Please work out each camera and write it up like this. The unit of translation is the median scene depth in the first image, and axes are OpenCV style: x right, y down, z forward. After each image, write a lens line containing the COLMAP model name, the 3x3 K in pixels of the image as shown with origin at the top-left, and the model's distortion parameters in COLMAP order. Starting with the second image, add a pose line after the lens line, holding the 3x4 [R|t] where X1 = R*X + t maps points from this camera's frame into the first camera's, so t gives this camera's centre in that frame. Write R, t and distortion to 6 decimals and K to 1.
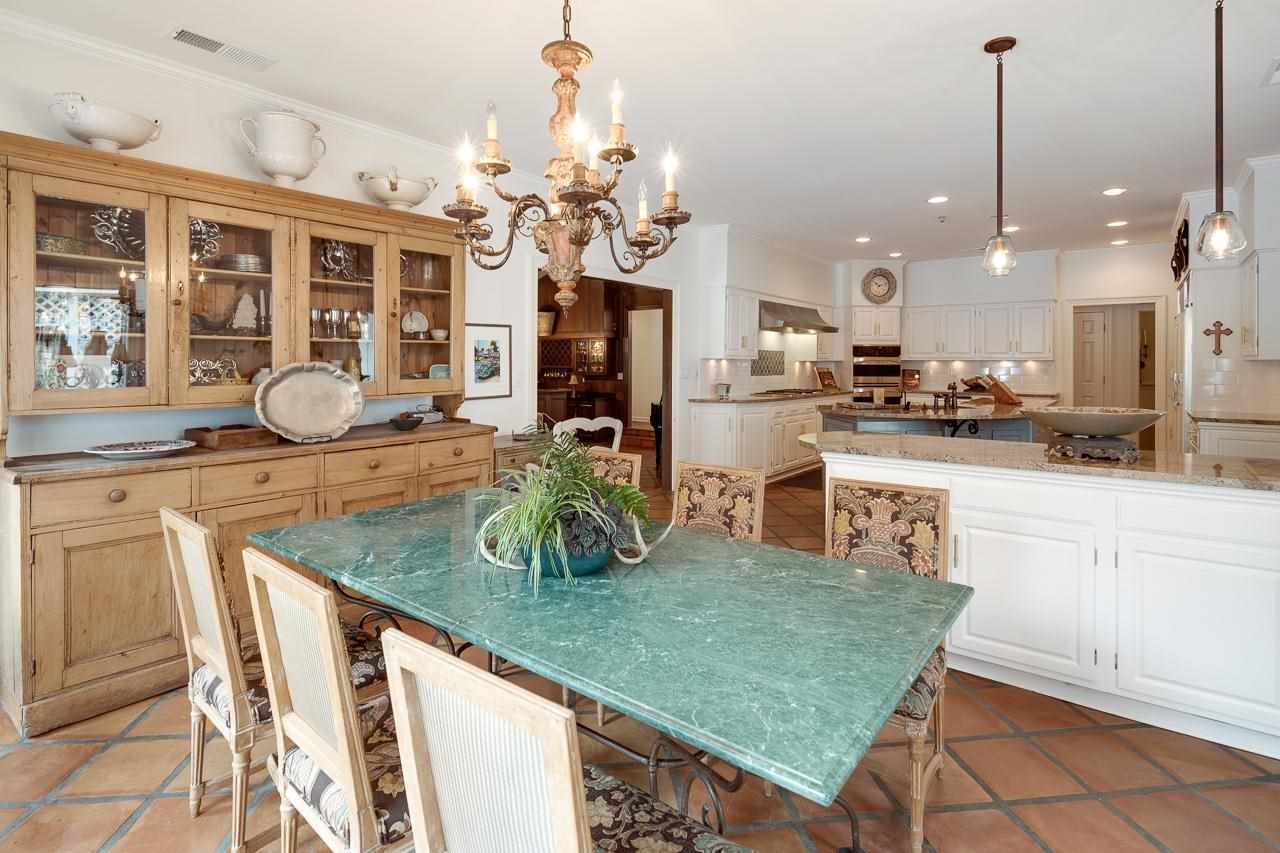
lens RADIAL K [[618.5, 0, 639.9], [0, 618.5, 364.5], [0, 0, 1]] dist [0.000361, -0.000241]
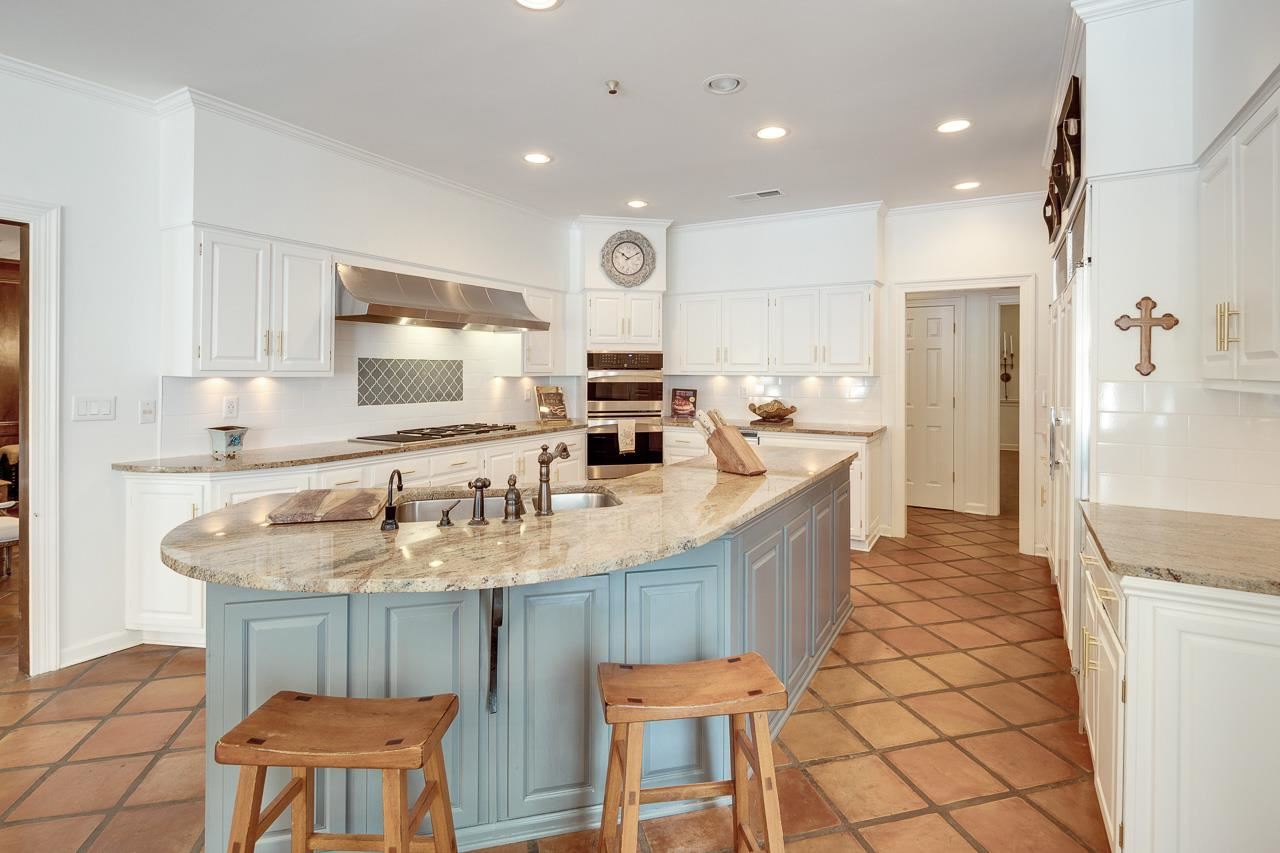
lens RADIAL K [[623.7, 0, 639.0], [0, 623.7, 371.1], [0, 0, 1]] dist [0.002421, 0.000140]
pose [[0.990003, 0.000669, 0.141045, 0.312545], [-0.000409, 0.999998, -0.001868, -0.010383], [-0.141046, 0.001792, 0.990001, 0.369698]]
